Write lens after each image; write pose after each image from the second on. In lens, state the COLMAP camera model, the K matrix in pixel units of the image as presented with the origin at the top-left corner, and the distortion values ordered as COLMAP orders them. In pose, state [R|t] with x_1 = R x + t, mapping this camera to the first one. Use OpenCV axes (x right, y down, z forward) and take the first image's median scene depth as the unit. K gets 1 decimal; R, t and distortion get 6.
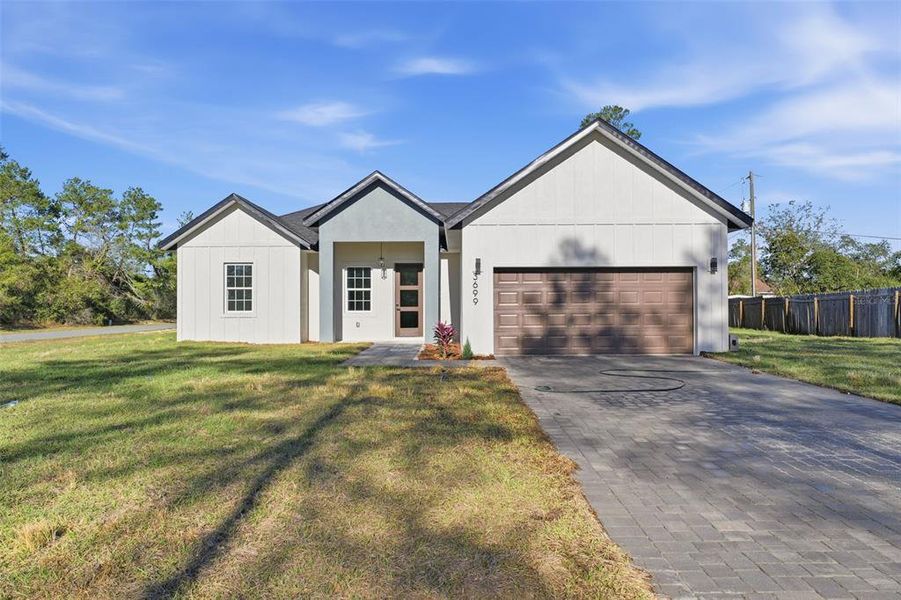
lens RADIAL K [[600.9, 0, 452.6], [0, 600.9, 297.8], [0, 0, 1]] dist [-0.000948, -0.001021]
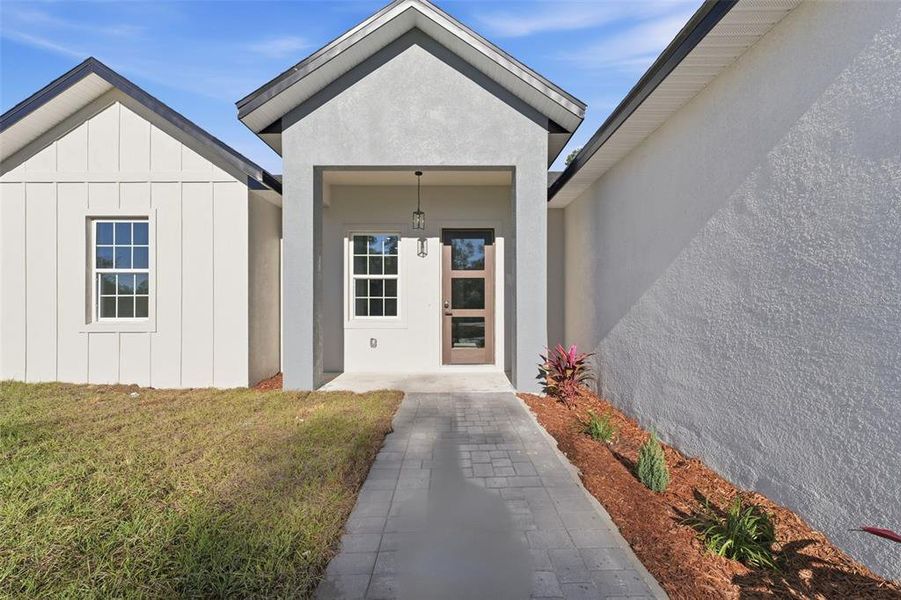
lens RADIAL K [[440.5, 0, 449.6], [0, 440.5, 296.6], [0, 0, 1]] dist [-0.002199, -0.000258]
pose [[0.999704, 0.003083, -0.024149, -0.086321], [-0.003173, 0.999988, -0.003714, 0.005247], [0.024137, 0.003789, 0.999701, 0.656431]]
